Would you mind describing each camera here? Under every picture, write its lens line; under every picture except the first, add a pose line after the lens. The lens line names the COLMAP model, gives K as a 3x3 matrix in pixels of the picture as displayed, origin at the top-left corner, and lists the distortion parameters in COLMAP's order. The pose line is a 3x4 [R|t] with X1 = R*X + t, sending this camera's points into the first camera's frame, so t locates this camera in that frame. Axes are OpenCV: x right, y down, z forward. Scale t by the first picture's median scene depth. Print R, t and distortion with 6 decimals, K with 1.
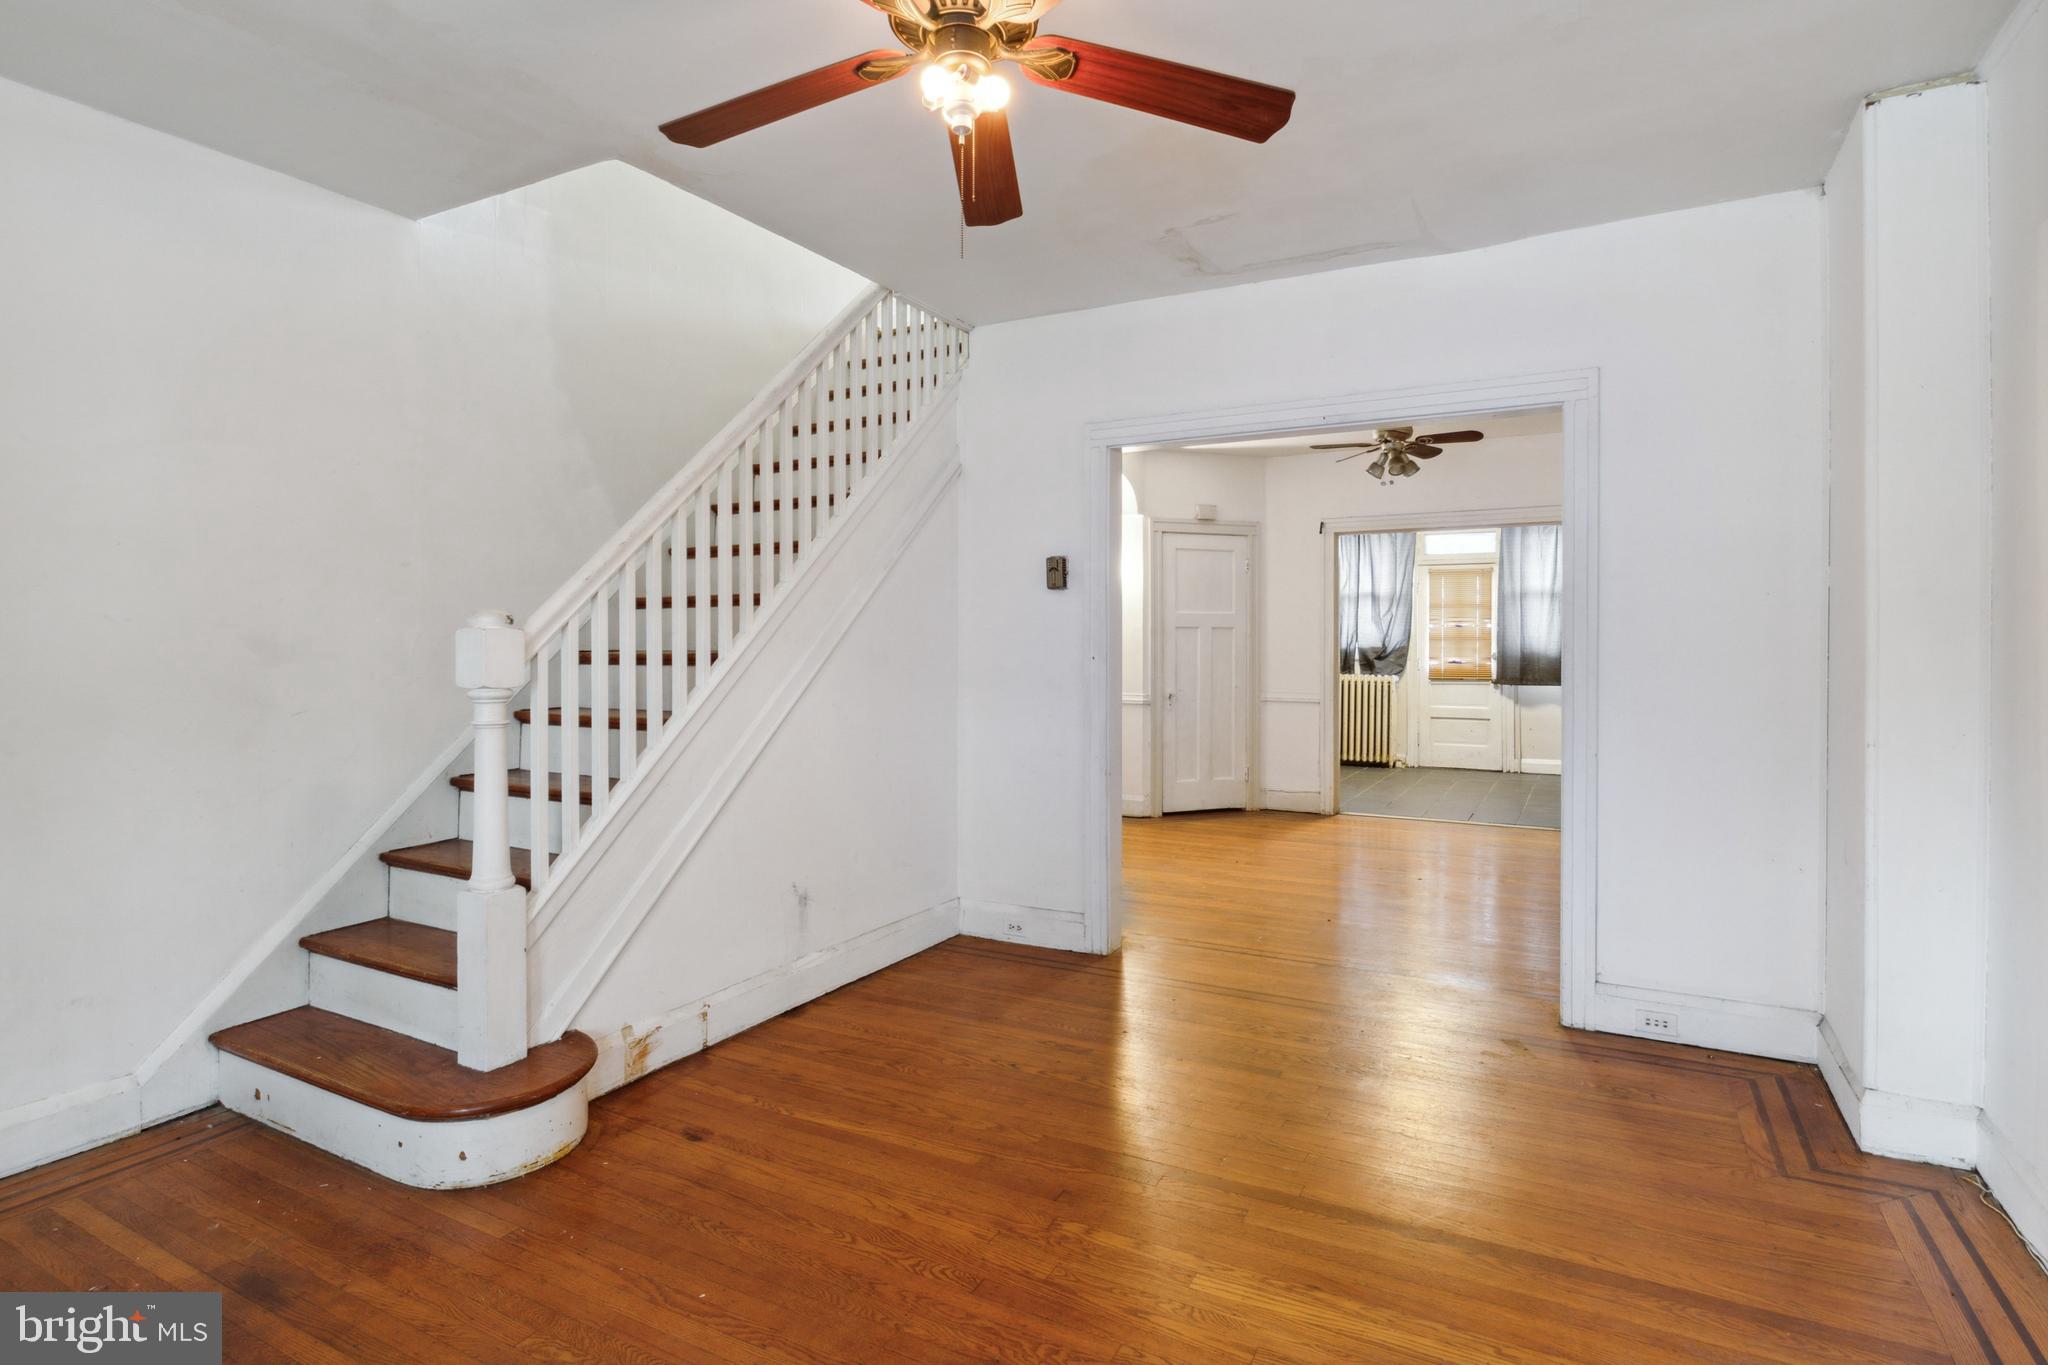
lens RADIAL K [[1041.7, 0, 1037.6], [0, 1041.7, 673.7], [0, 0, 1]] dist [-0.006597, -0.001693]
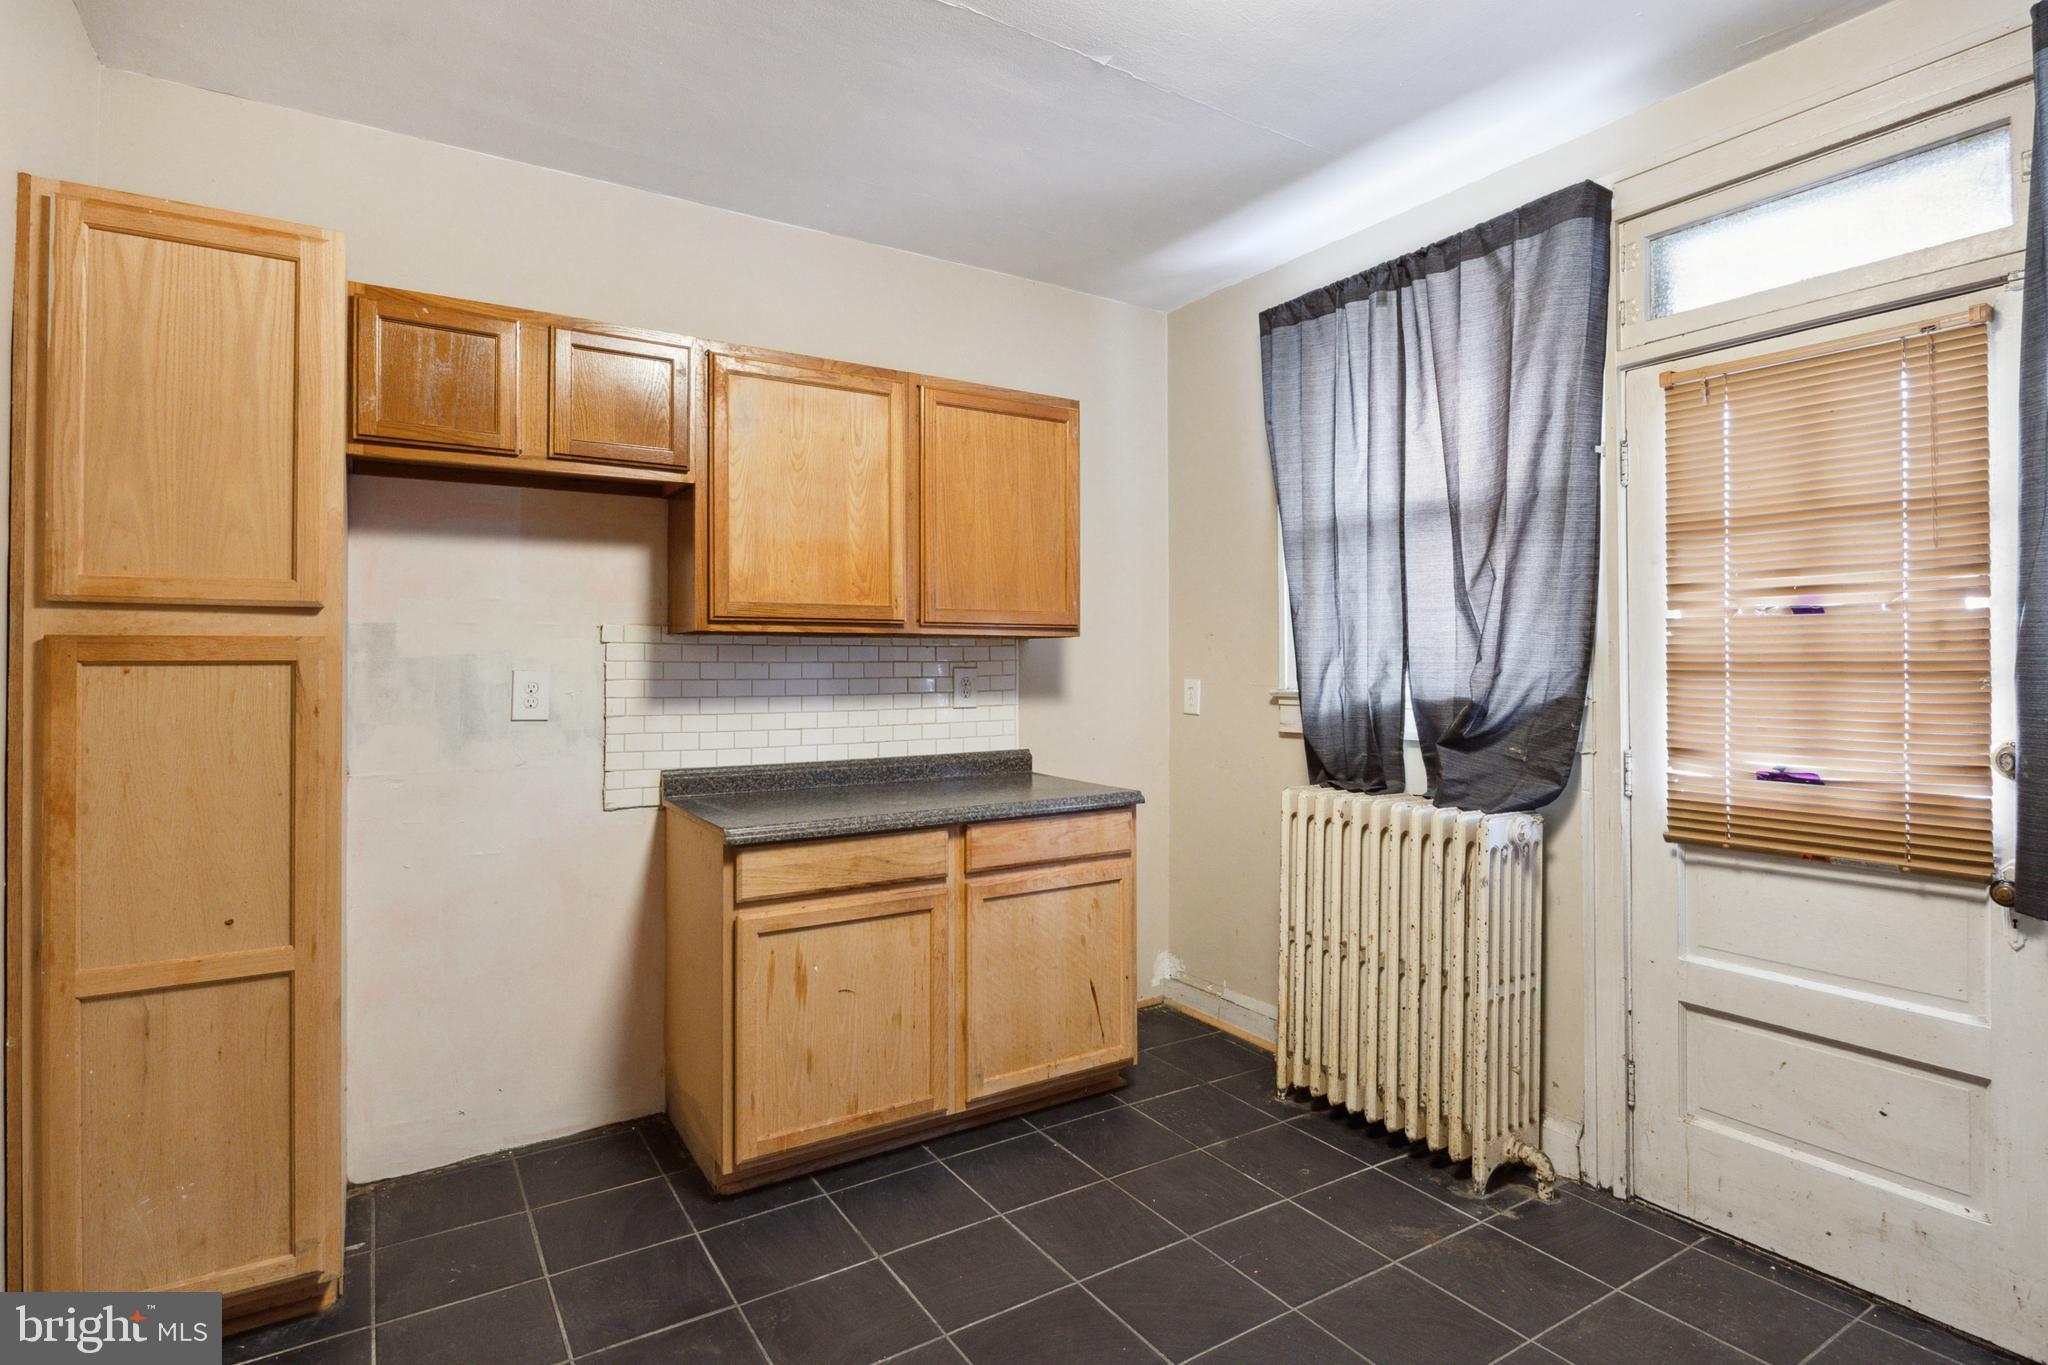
lens RADIAL K [[1041.7, 0, 1025.1], [0, 1041.7, 674.6], [0, 0, 1]] dist [-0.006597, -0.001693]
pose [[0.874914, 0.005292, -0.484250, 0.364628], [-0.020506, 0.999448, -0.026127, -0.023386], [0.483844, 0.032789, 0.874540, 0.728212]]
